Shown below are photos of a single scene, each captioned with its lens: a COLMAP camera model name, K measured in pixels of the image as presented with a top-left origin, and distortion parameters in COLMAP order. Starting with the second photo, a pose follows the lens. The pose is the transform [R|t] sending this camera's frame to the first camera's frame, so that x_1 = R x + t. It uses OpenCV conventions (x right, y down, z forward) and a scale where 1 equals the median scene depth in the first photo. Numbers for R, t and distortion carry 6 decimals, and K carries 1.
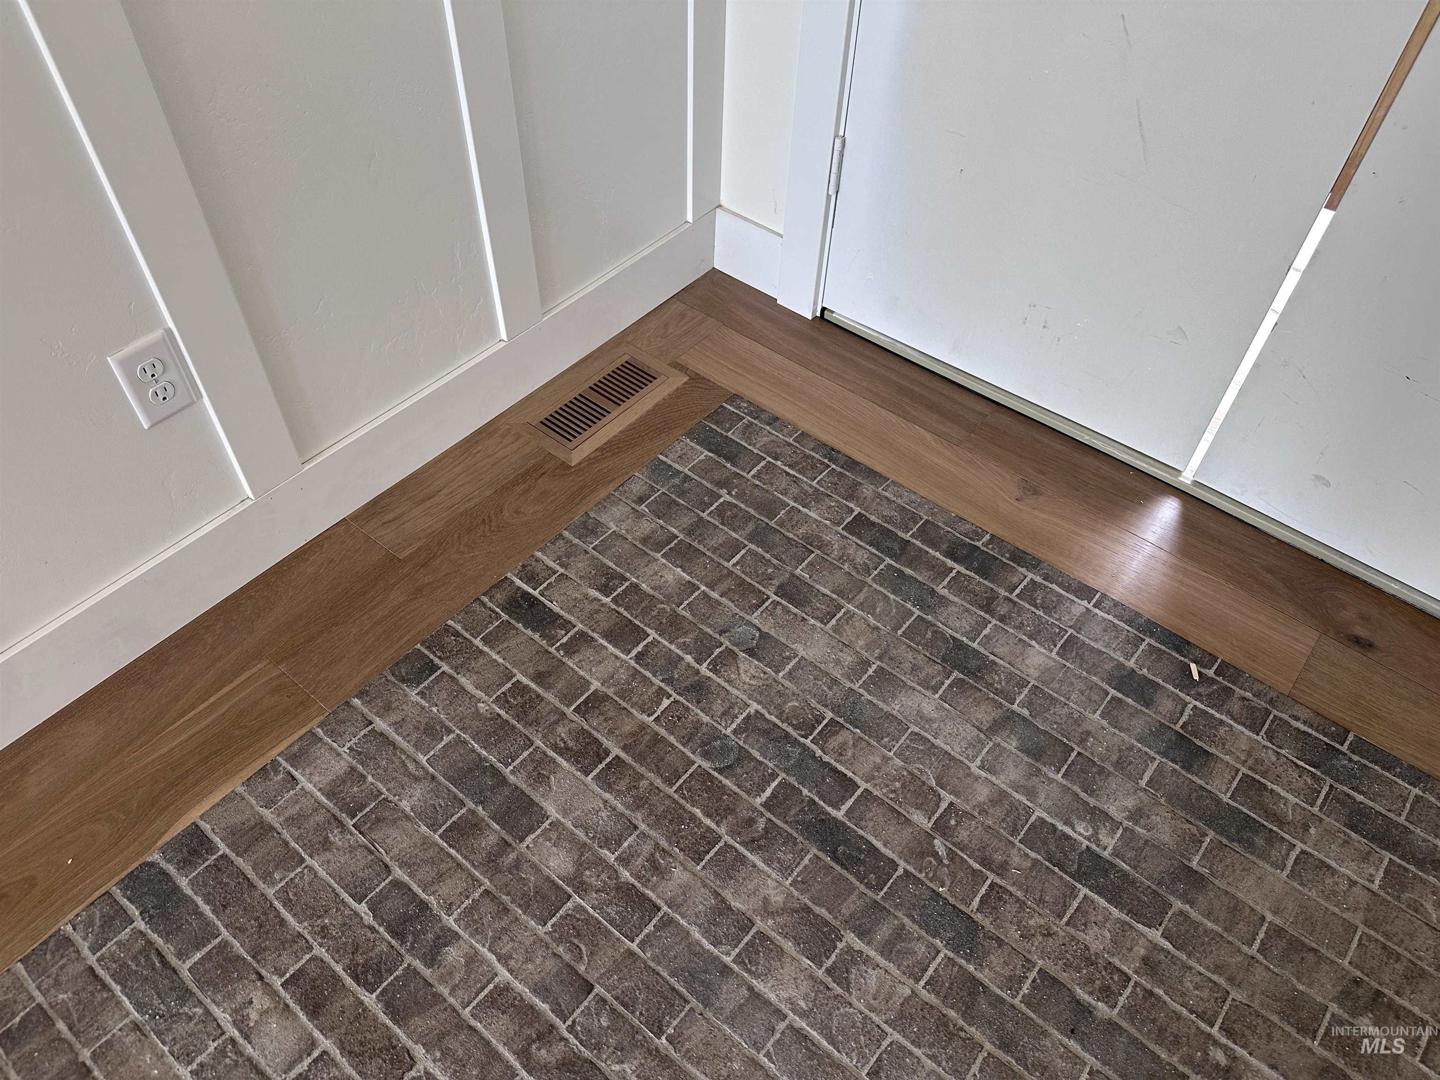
lens RADIAL K [[1020.1, 0, 715.3], [0, 1020.1, 541.1], [0, 0, 1]] dist [0.051904, 0.001393]
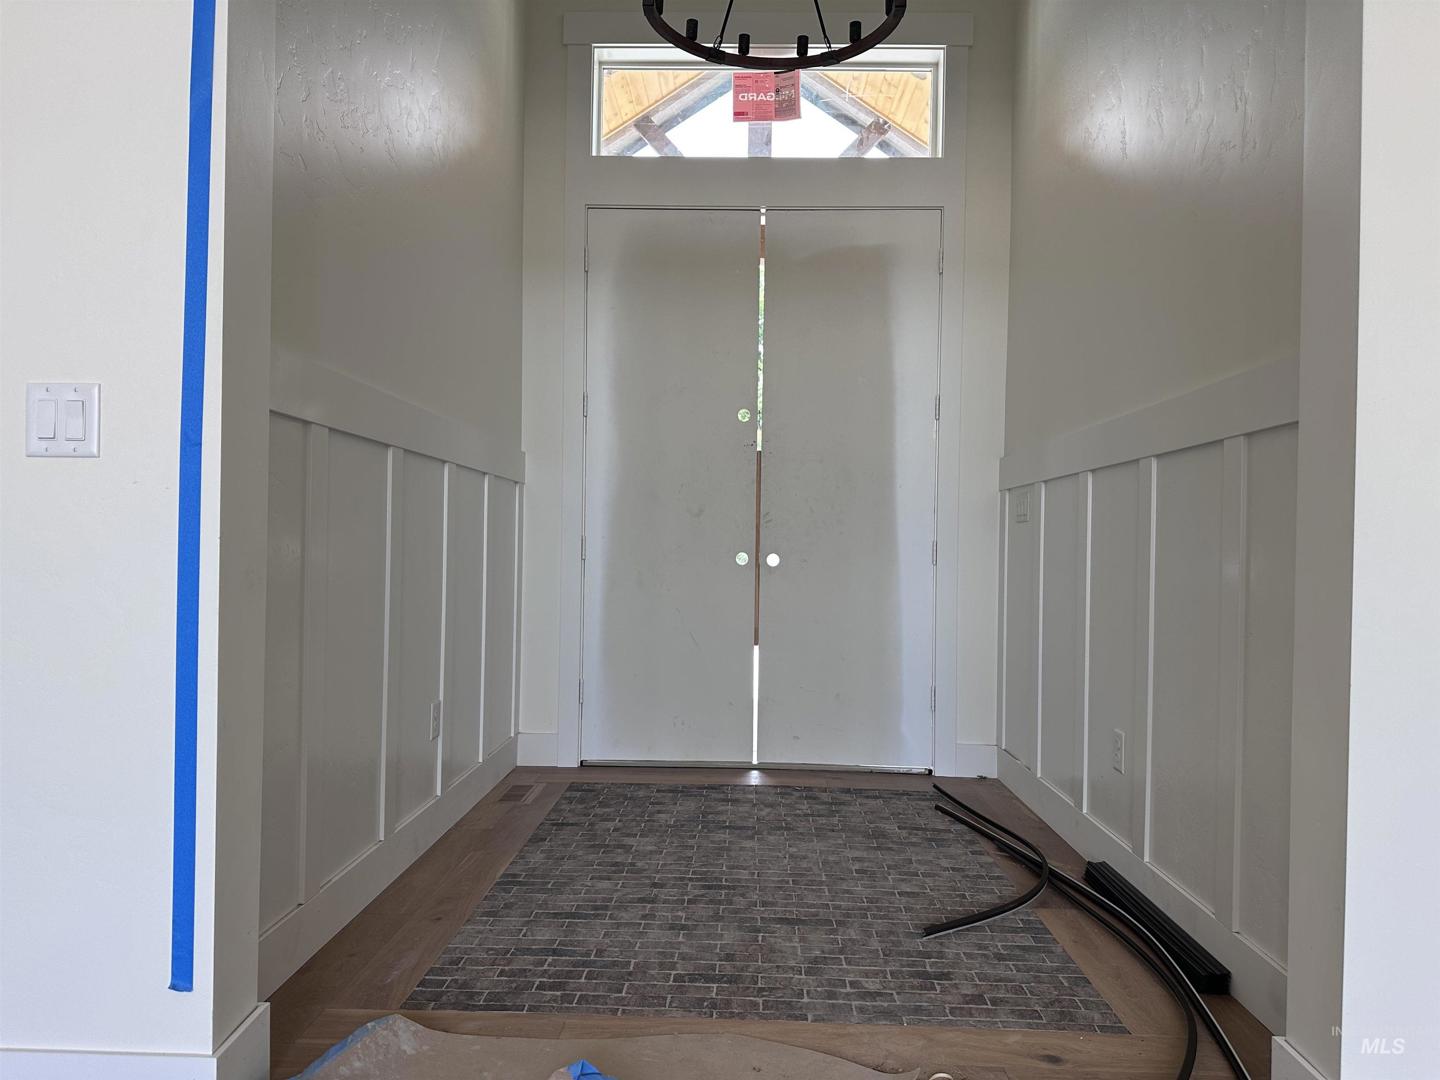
lens RADIAL K [[1020.1, 0, 720.2], [0, 1020.1, 542.7], [0, 0, 1]] dist [0.051904, 0.001393]
pose [[0.788333, -0.005676, 0.615223, -1.517565], [0.465544, 0.659266, -0.590455, 1.349600], [-0.402244, 0.751888, 0.522364, -0.901521]]
